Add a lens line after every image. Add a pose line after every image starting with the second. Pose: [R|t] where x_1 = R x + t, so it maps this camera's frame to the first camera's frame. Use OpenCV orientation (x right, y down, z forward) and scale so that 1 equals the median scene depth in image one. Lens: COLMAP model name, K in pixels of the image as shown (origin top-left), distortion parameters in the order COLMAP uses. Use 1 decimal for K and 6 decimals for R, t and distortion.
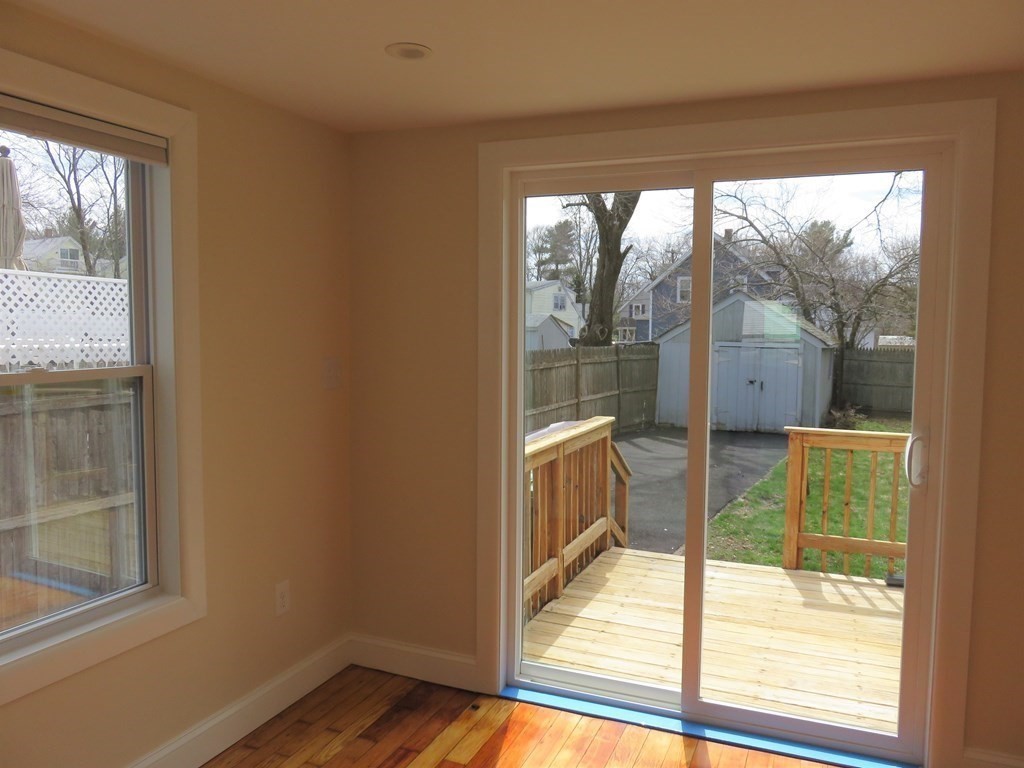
lens RADIAL K [[767.6, 0, 512.0], [0, 767.6, 384.0], [0, 0, 1]] dist [-0.006629, -0.004885]
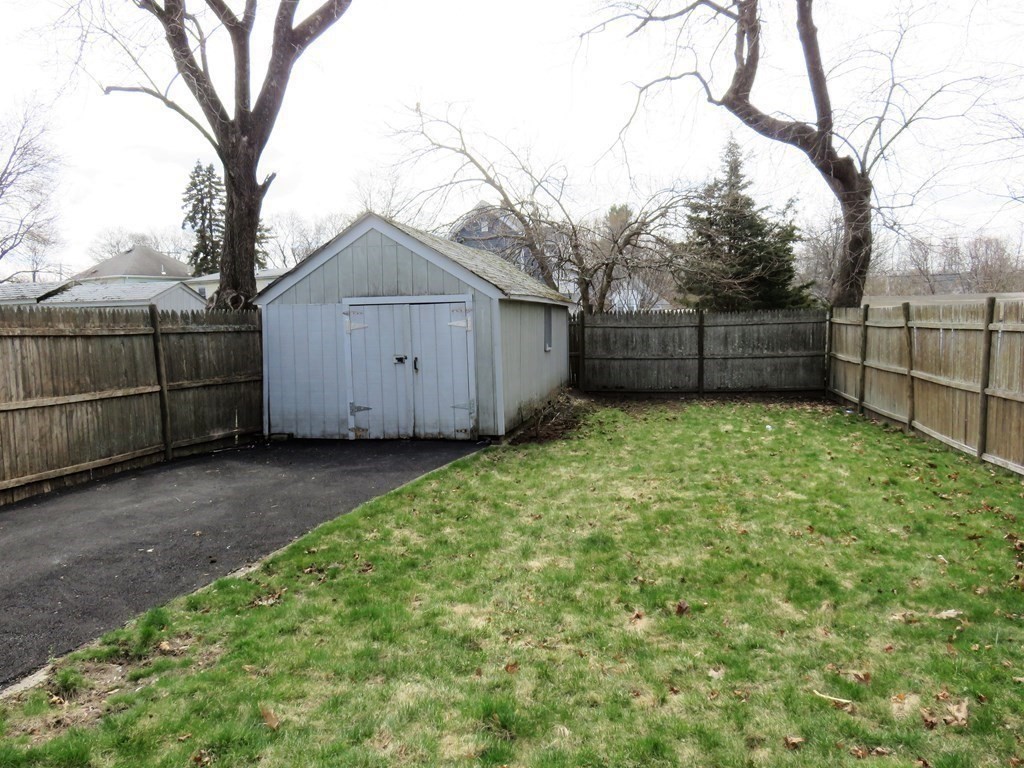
lens RADIAL K [[767.6, 0, 512.0], [0, 767.6, 384.0], [0, 0, 1]] dist [-0.006629, -0.004885]
pose [[0.974964, -0.058828, 0.214439, 0.253275], [0.058160, 0.998263, 0.009427, 0.015996], [-0.214621, 0.003281, 0.976692, 0.353016]]
